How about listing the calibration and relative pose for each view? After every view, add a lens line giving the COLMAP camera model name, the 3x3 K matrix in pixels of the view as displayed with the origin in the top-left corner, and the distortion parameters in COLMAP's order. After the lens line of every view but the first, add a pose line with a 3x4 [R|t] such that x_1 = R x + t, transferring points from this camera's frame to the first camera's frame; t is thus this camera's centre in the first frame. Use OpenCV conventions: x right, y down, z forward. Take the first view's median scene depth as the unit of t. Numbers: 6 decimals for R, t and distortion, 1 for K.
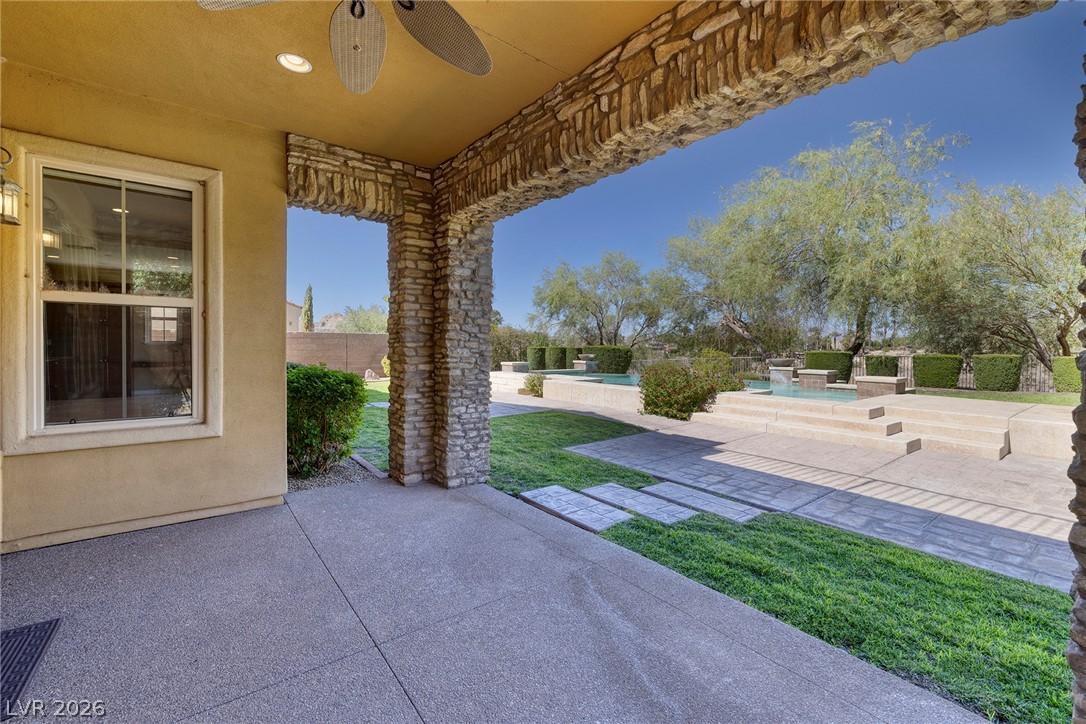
lens RADIAL K [[469.4, 0, 545.0], [0, 469.4, 346.5], [0, 0, 1]] dist [0.000462, 0.000202]
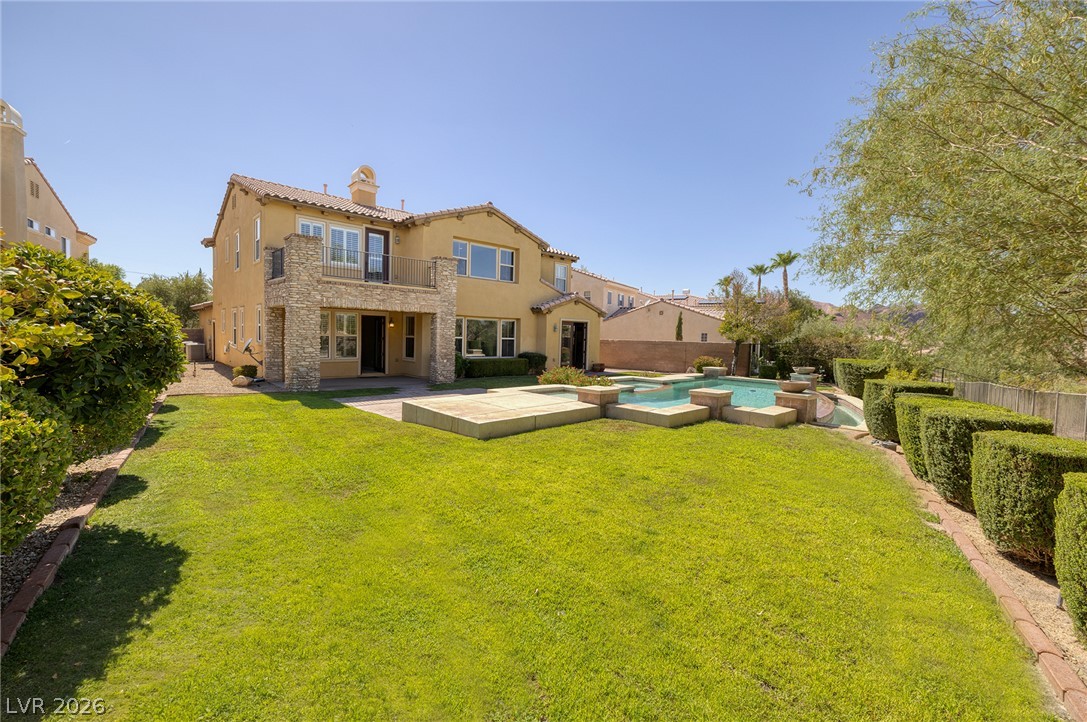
lens RADIAL K [[454.2, 0, 543.5], [0, 454.2, 361.0], [0, 0, 1]] dist [0.000026, 0.000043]
pose [[0.095362, 0.051001, -0.994135, 3.528675], [-0.030961, 0.998355, 0.048247, -0.085409], [0.994961, 0.026179, 0.096784, 1.557617]]
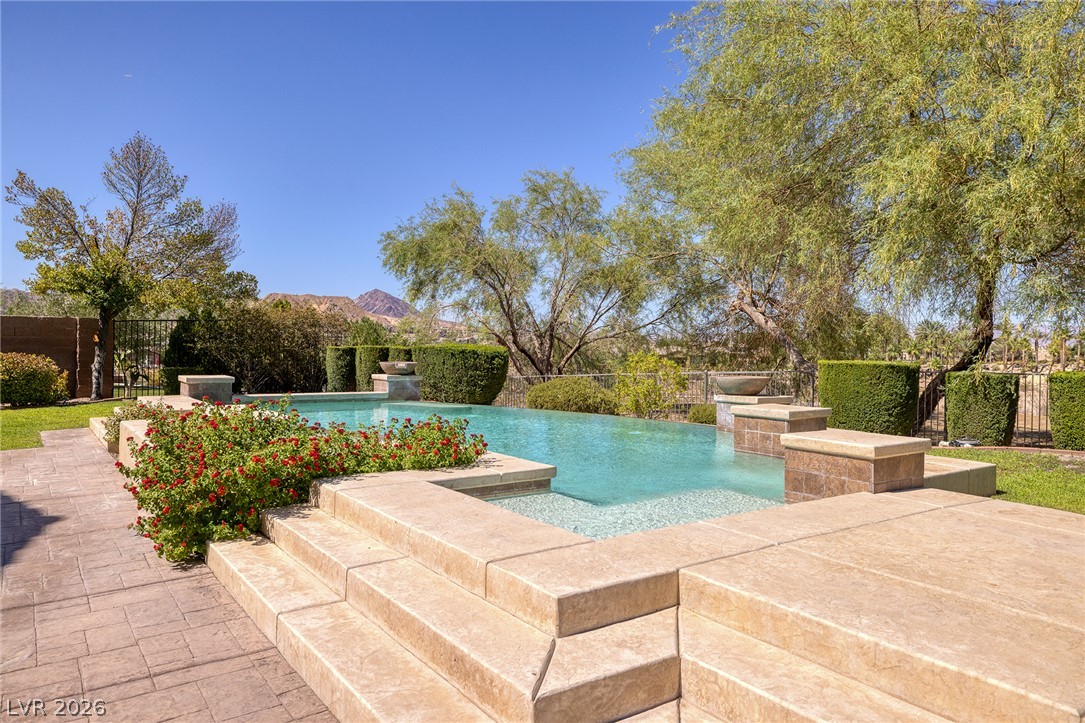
lens RADIAL K [[745.5, 0, 545.3], [0, 745.5, 342.8], [0, 0, 1]] dist [0.002242, 0.000309]
pose [[0.999305, 0.010217, -0.035849, 1.024772], [-0.010574, 0.999896, -0.009791, 0.012001], [0.035745, 0.010163, 0.999309, 0.906648]]
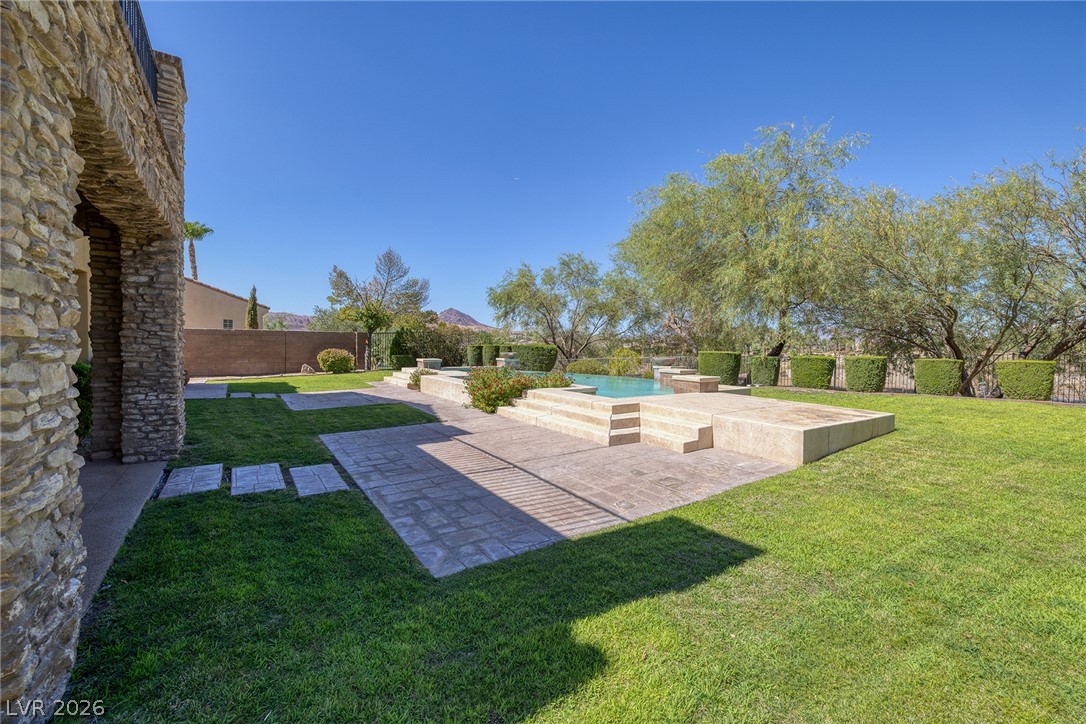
lens RADIAL K [[457.9, 0, 542.7], [0, 457.9, 346.9], [0, 0, 1]] dist [-0.000453, 0.000129]
pose [[0.998013, 0.008012, -0.062494, 0.878532], [-0.007733, 0.999959, 0.004694, -0.002563], [0.062529, -0.004202, 0.998034, -0.070435]]
